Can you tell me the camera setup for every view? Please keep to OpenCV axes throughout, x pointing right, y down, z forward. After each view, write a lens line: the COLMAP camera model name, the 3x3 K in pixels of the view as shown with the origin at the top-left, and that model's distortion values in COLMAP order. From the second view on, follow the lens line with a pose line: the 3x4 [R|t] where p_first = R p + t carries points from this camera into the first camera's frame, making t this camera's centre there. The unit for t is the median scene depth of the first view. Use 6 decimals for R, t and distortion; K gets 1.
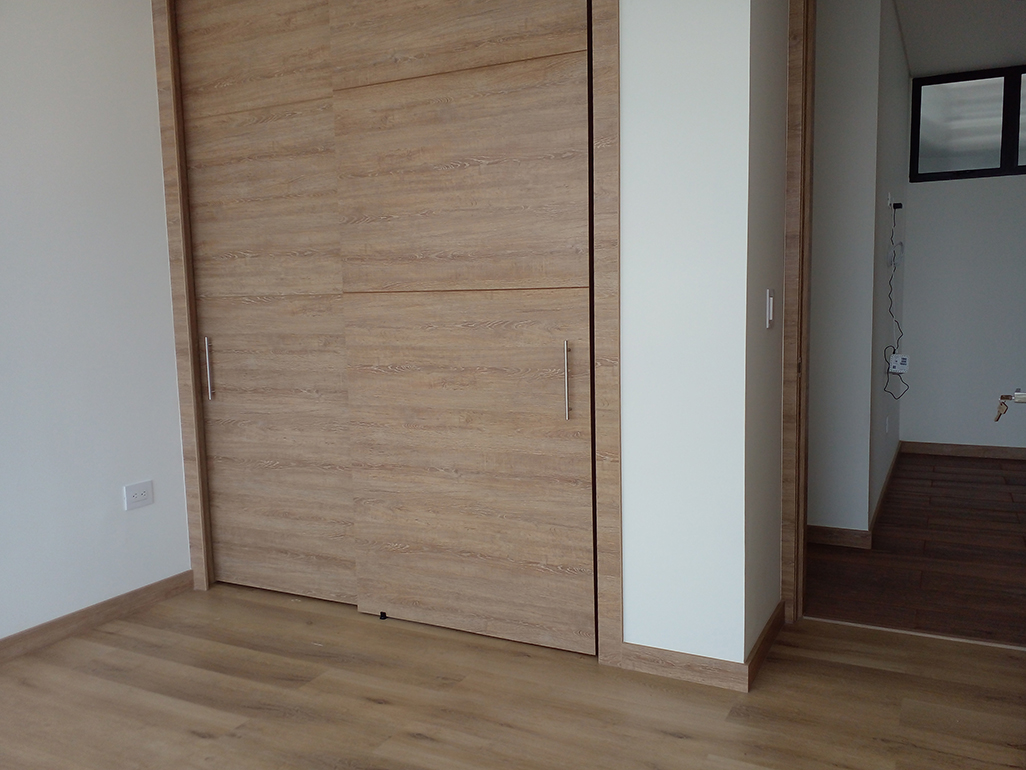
lens RADIAL K [[848.4, 0, 520.6], [0, 848.4, 387.2], [0, 0, 1]] dist [0.167232, -0.345569]
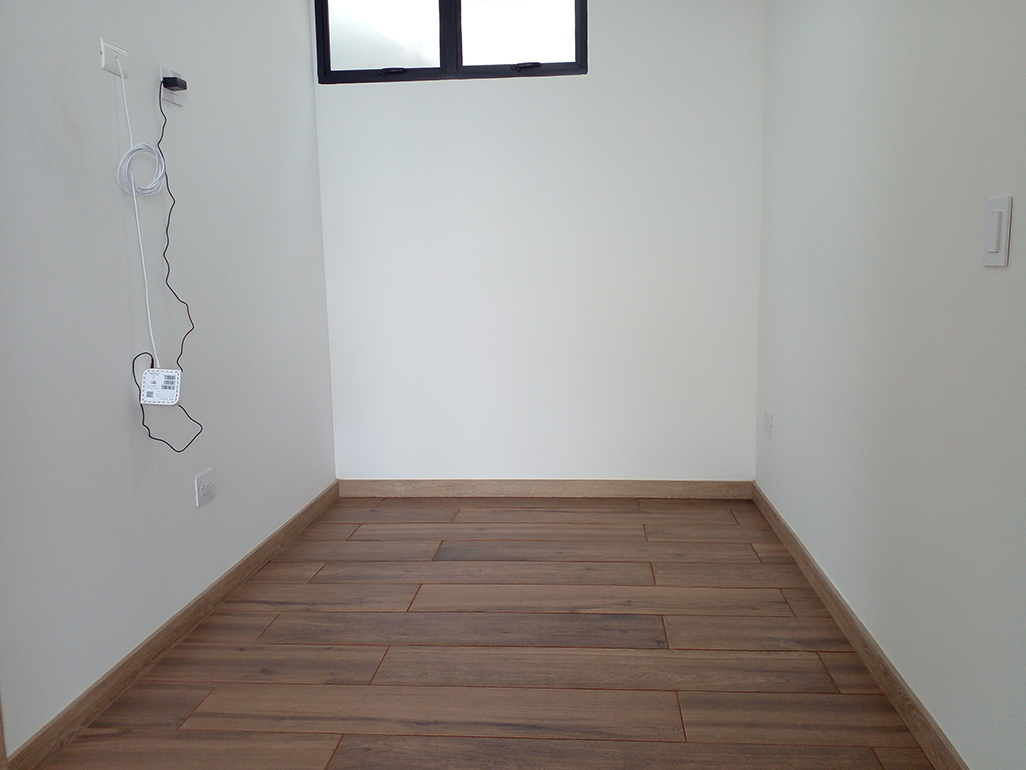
lens RADIAL K [[848.4, 0, 520.6], [0, 848.4, 387.2], [0, 0, 1]] dist [0.167232, -0.345569]
pose [[0.922263, -0.048209, 0.383546, 0.251910], [0.040379, 0.998779, 0.028445, -0.018955], [-0.384449, -0.010747, 0.923084, 0.258976]]
